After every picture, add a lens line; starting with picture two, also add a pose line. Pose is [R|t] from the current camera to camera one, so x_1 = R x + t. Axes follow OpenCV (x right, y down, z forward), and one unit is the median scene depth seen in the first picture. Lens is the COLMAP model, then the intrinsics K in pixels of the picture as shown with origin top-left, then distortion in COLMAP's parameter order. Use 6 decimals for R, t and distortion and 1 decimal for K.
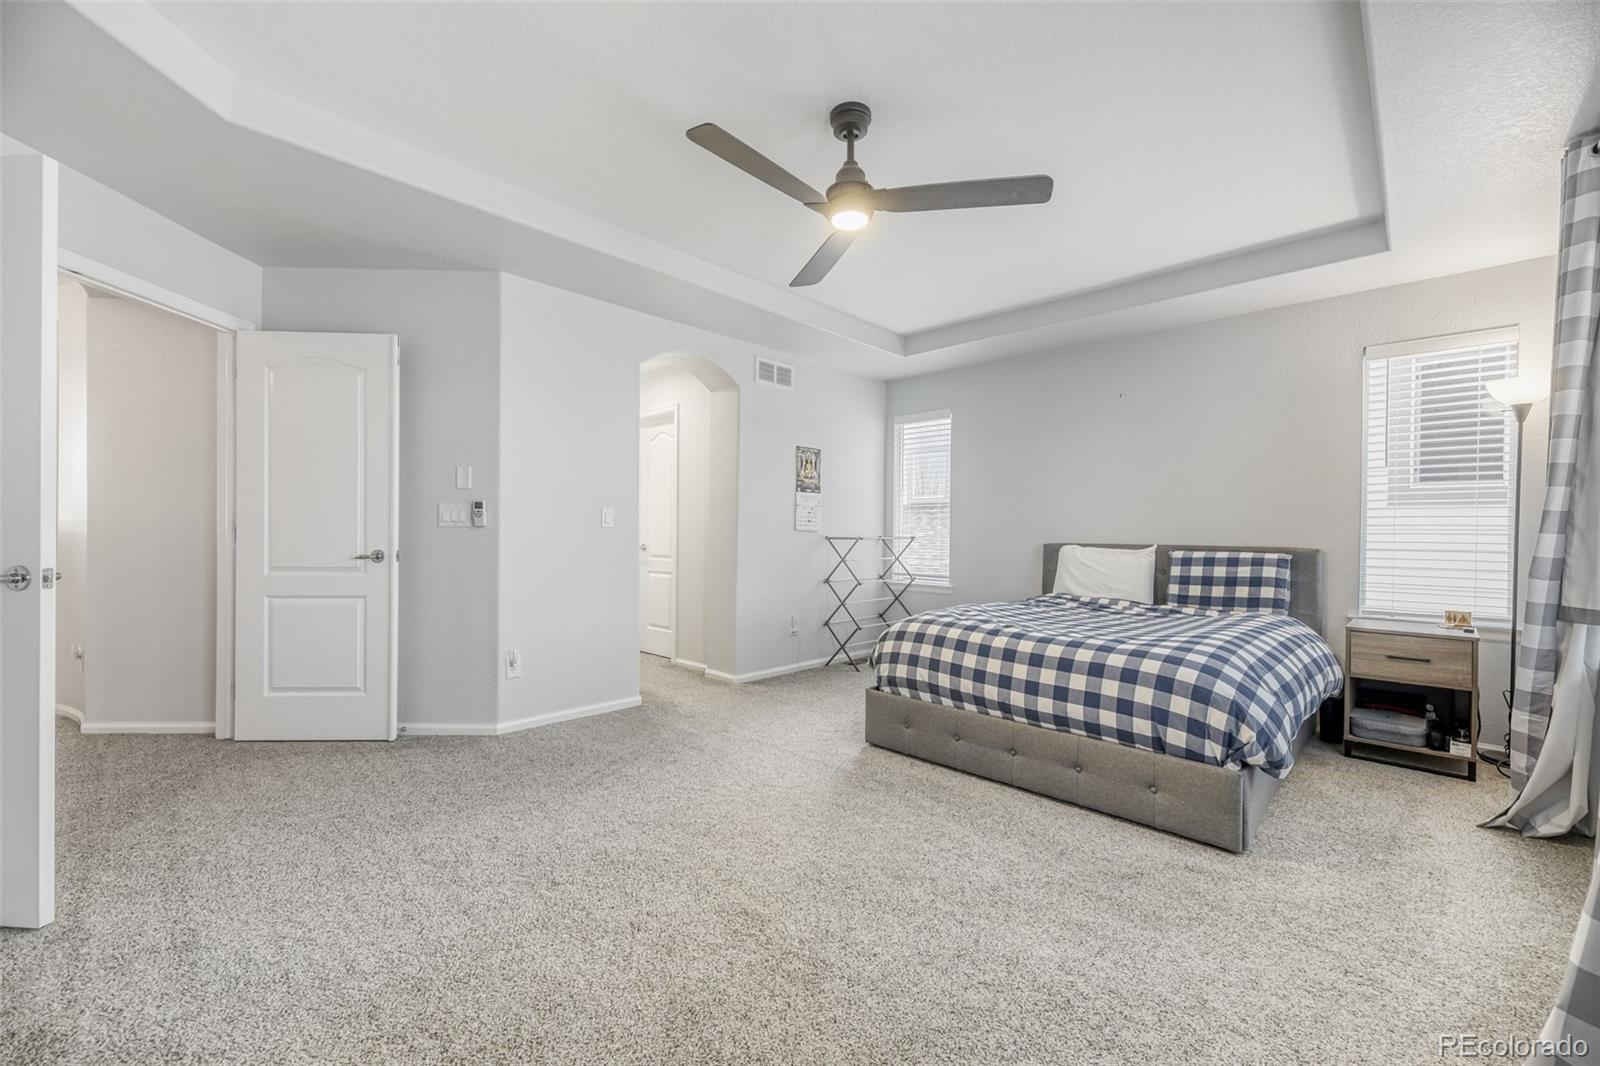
lens RADIAL K [[646.1, 0, 800.0], [0, 646.1, 533.0], [0, 0, 1]] dist [-0.001242, -0.000169]
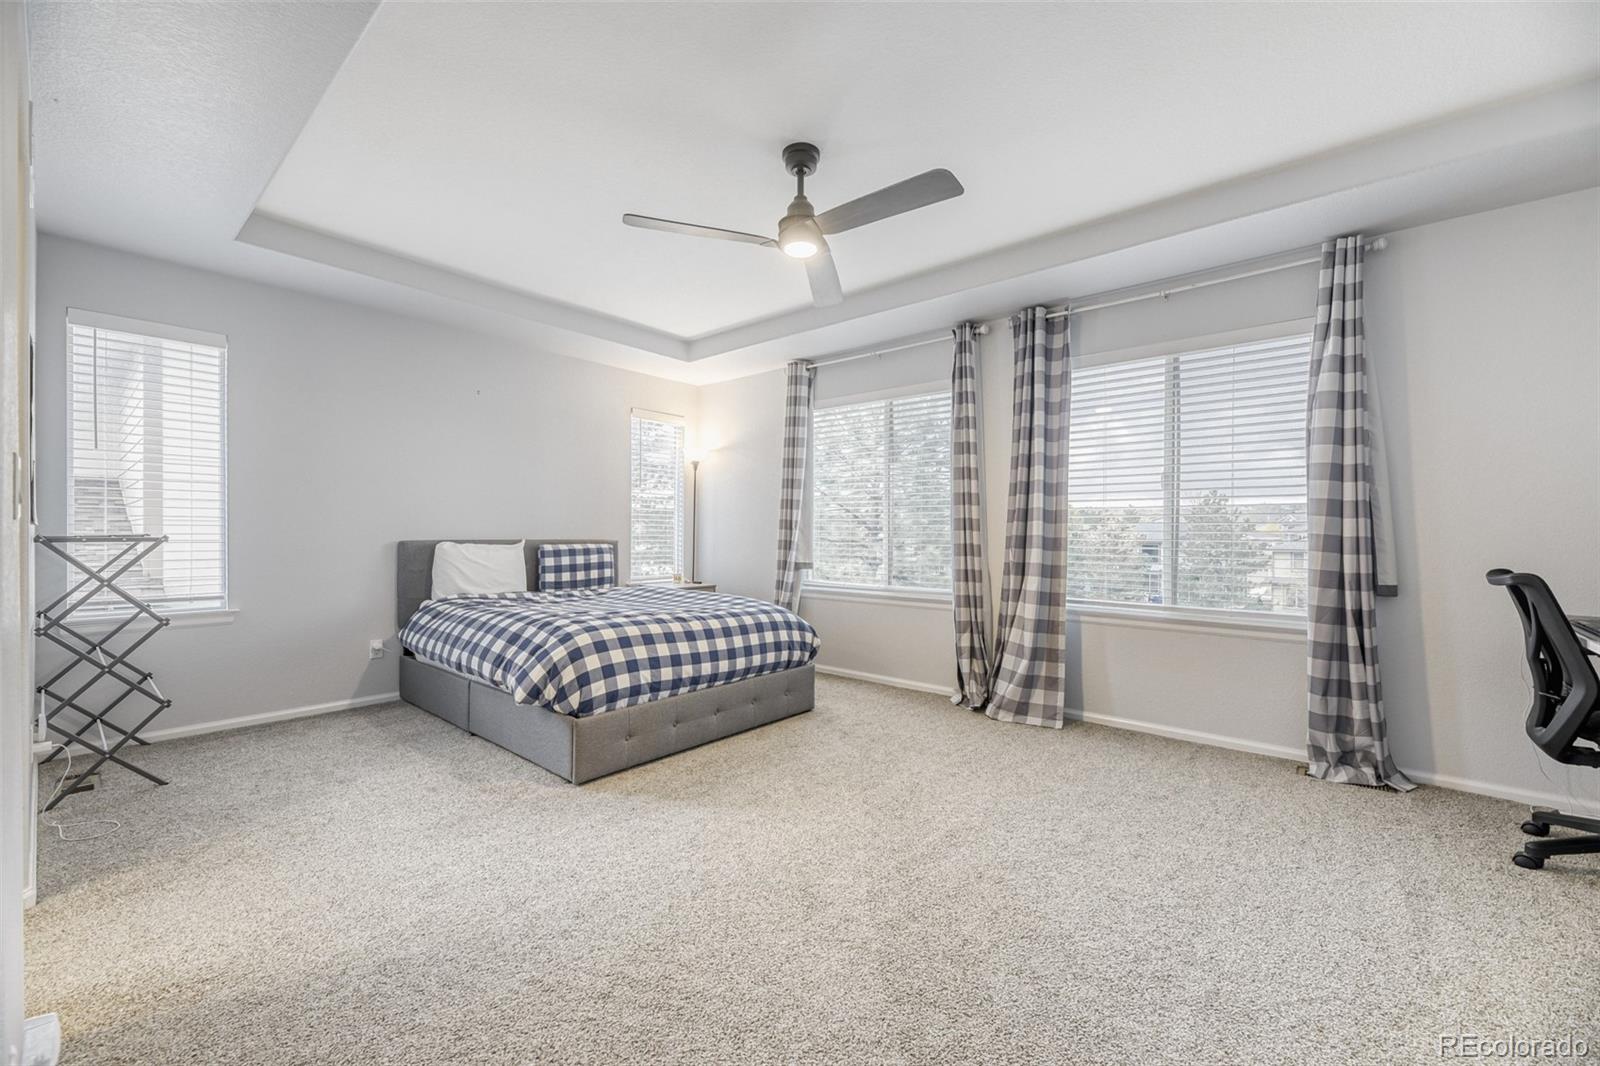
lens RADIAL K [[641.9, 0, 786.7], [0, 641.9, 535.4], [0, 0, 1]] dist [0.013366, -0.000194]
pose [[-0.053720, -0.016531, 0.998419, -0.610407], [-0.009483, 0.999826, 0.016044, -0.011761], [-0.998511, -0.008606, -0.053868, 0.640054]]
